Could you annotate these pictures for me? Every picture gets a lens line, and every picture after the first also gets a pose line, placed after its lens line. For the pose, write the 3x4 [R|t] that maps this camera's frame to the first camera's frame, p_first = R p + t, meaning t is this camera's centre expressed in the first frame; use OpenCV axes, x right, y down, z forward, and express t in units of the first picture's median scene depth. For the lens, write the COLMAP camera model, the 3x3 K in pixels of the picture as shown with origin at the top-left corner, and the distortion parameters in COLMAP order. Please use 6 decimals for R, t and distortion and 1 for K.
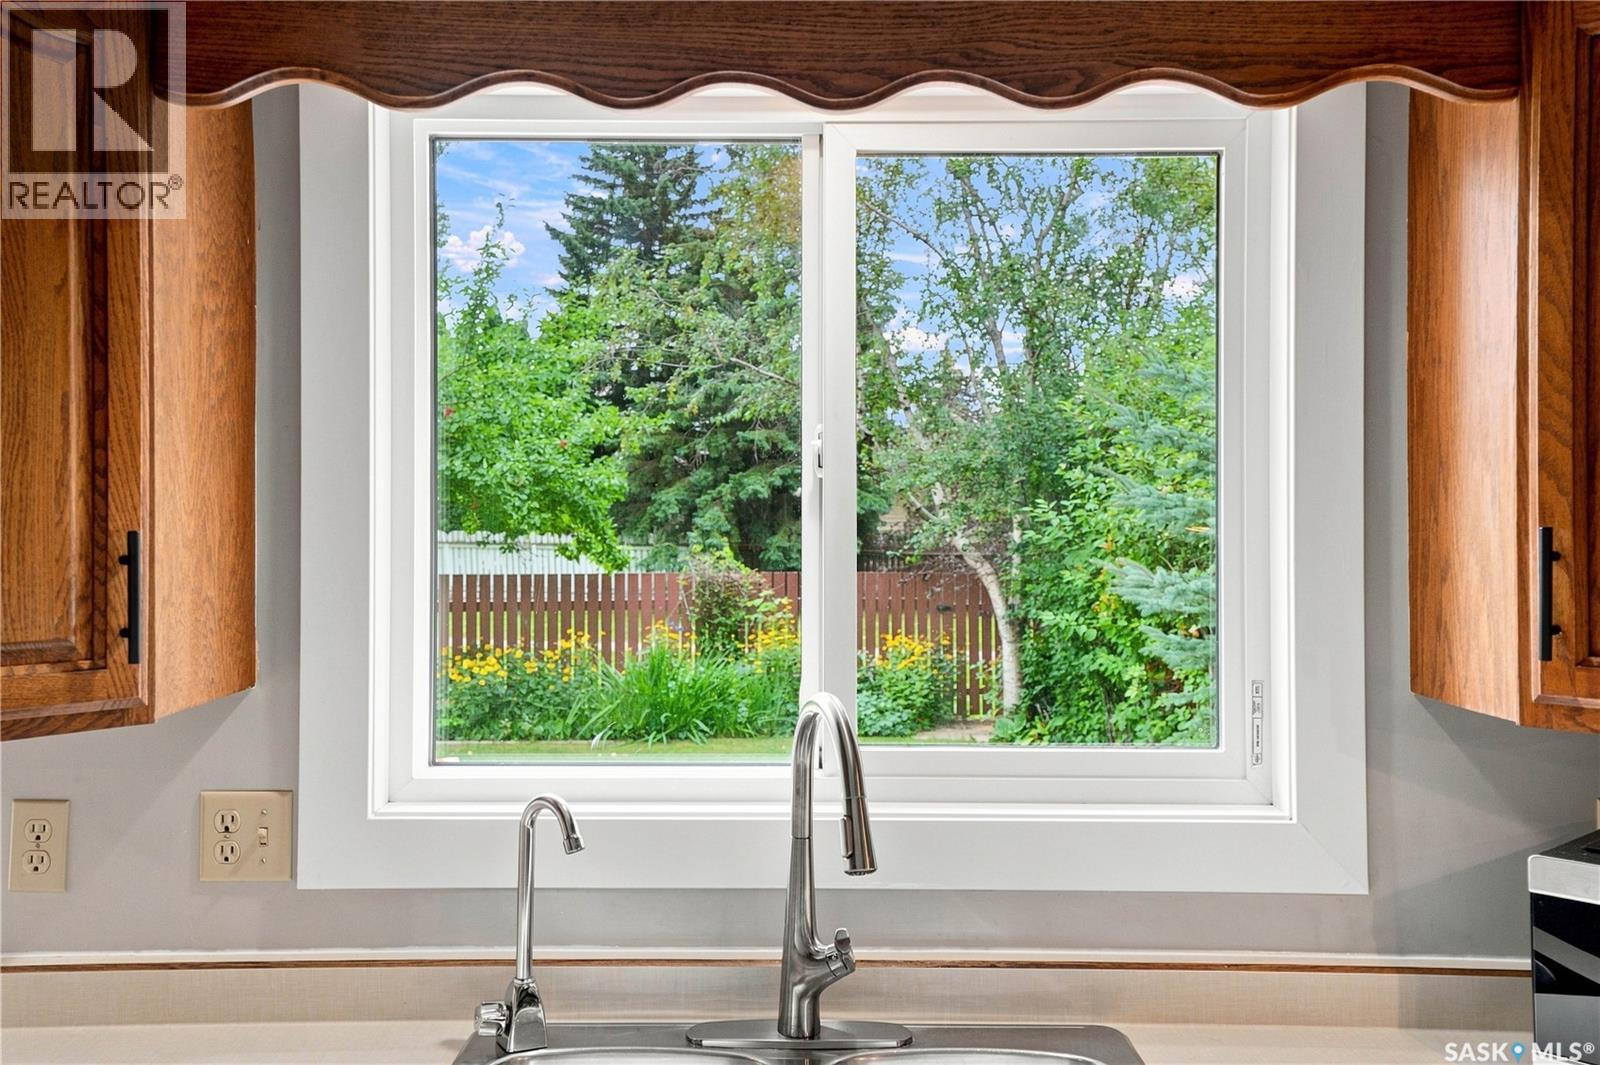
lens RADIAL K [[1559.5, 0, 795.0], [0, 1559.5, 497.4], [0, 0, 1]] dist [0.063595, 0.000000]
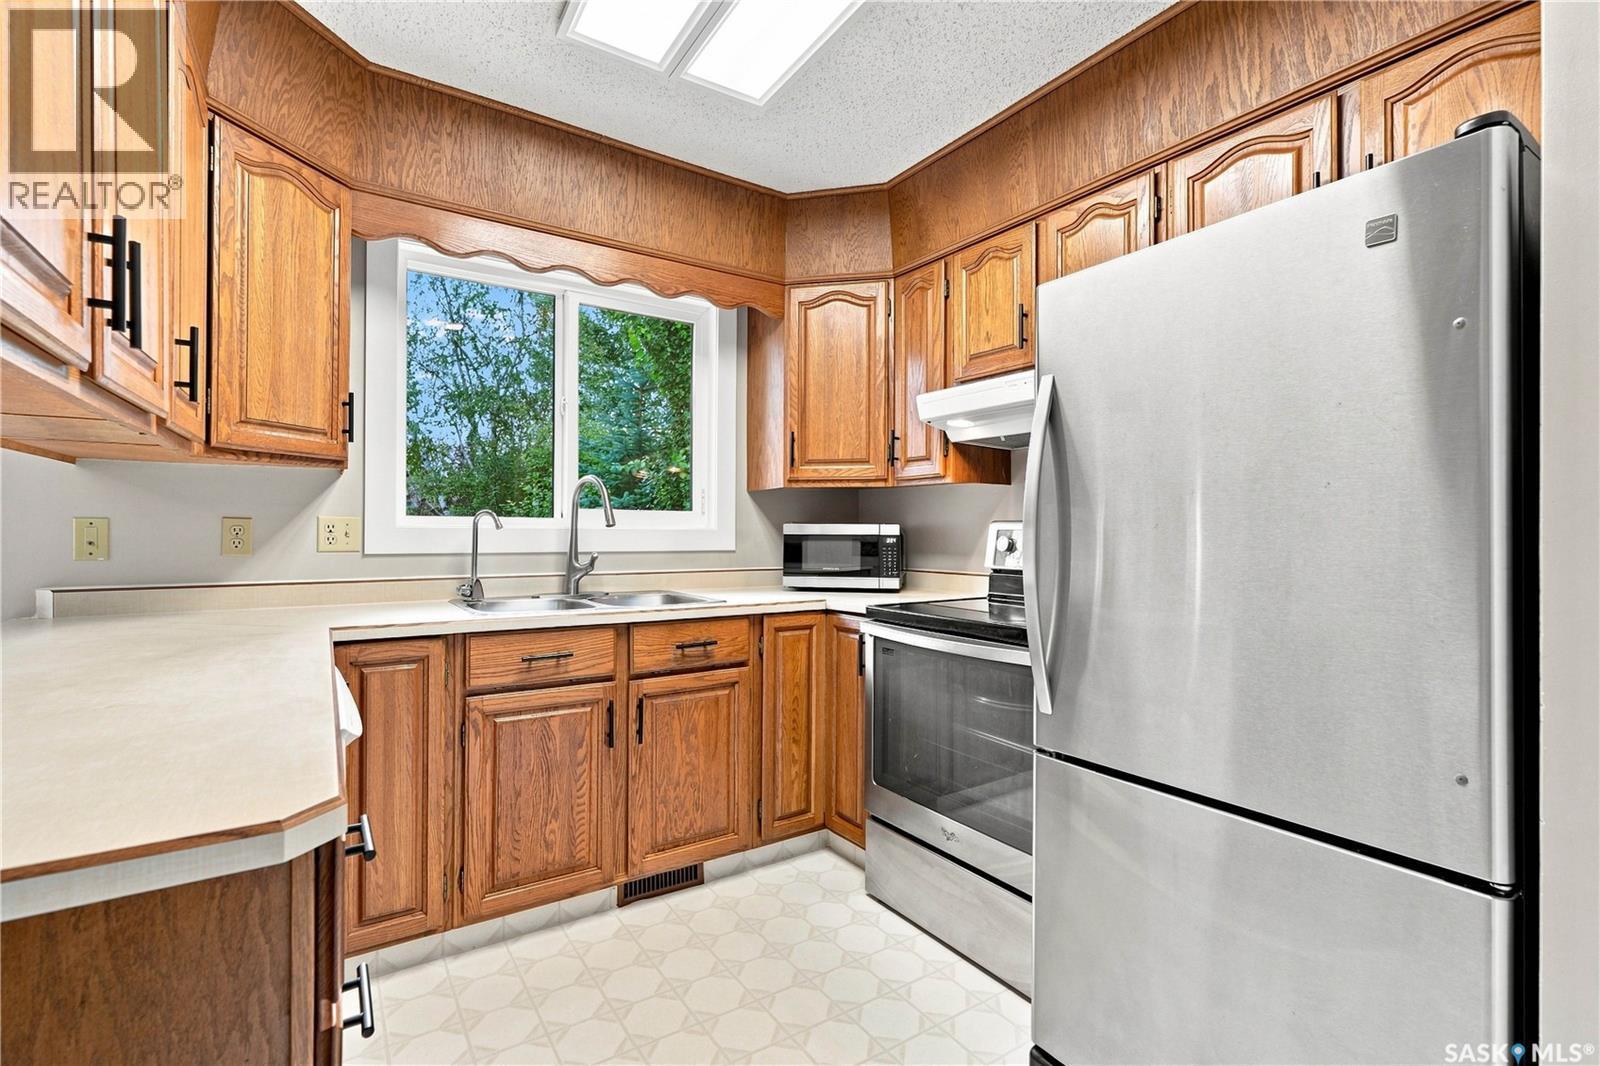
lens RADIAL K [[730.3, 0, 820.0], [0, 730.3, 525.0], [0, 0, 1]] dist [-0.002533, 0.000848]
pose [[0.824634, 0.003974, 0.565653, -0.374425], [-0.007357, 0.999966, 0.003700, 0.191061], [-0.565619, -0.007212, 0.824635, -0.391179]]
